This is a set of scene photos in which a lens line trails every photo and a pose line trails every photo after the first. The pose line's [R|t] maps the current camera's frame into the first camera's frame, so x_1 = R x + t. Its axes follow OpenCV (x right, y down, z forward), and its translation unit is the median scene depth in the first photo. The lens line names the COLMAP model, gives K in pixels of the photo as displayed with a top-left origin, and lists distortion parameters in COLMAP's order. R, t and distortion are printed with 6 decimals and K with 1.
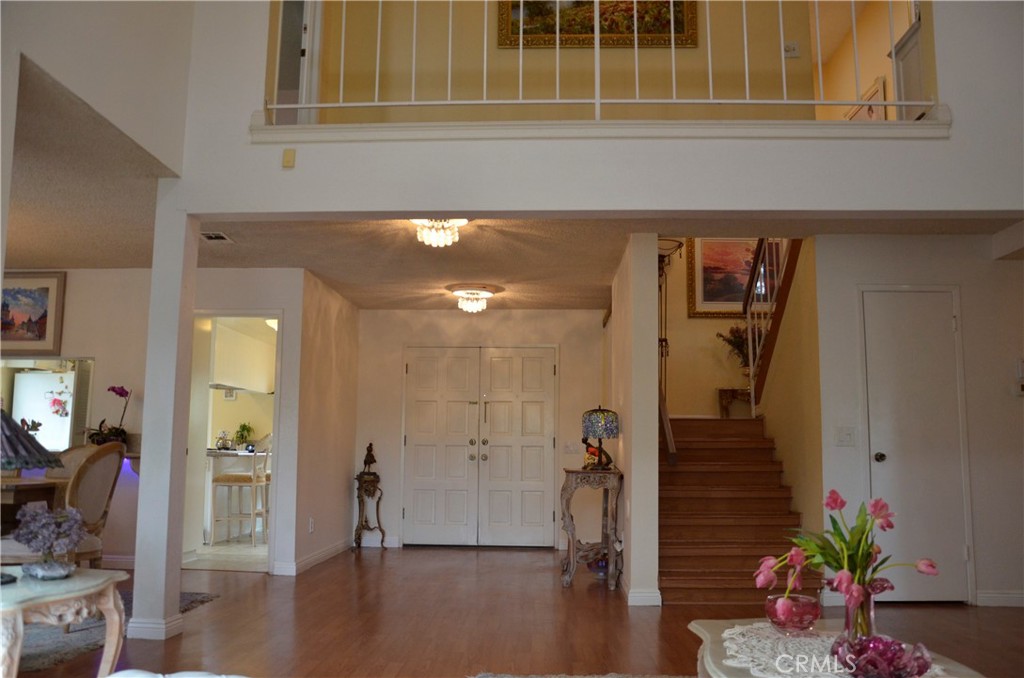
lens RADIAL K [[841.5, 0, 508.0], [0, 841.5, 343.6], [0, 0, 1]] dist [-0.114394, 0.108494]
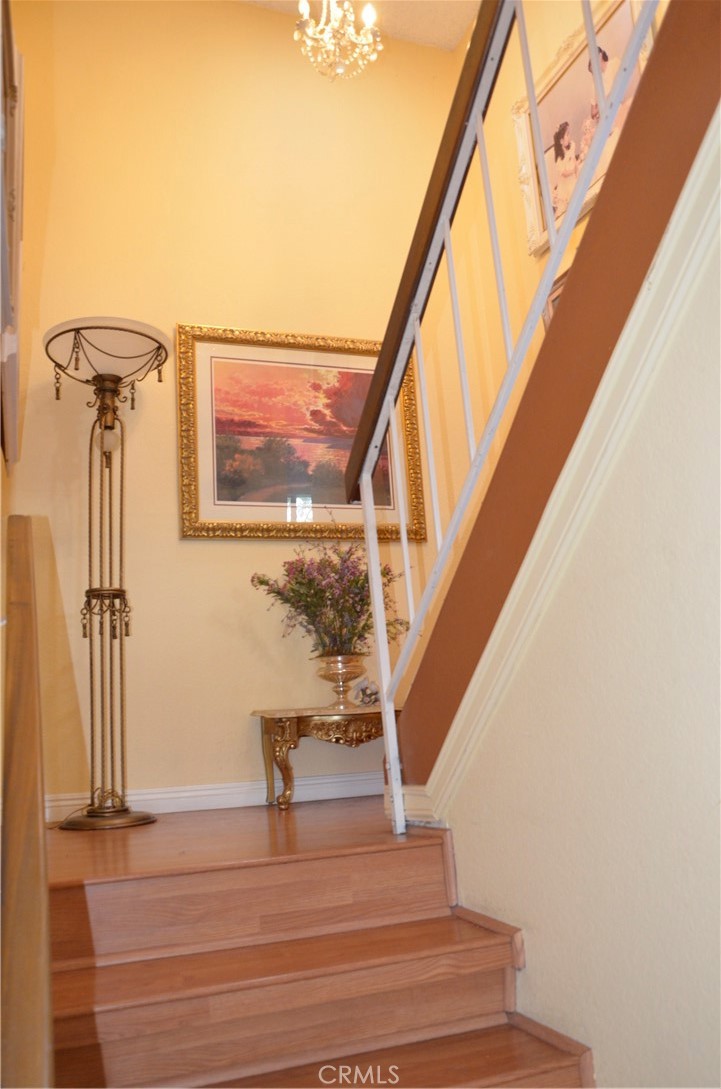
lens RADIAL K [[894.9, 0, 353.2], [0, 894.9, 542.2], [0, 0, 1]] dist [-0.114394, 0.108494]
pose [[0.921026, 0.001579, 0.389499, 0.125354], [0.034721, 0.995678, -0.086140, 0.010256], [-0.387952, 0.092861, 0.916990, 0.578921]]
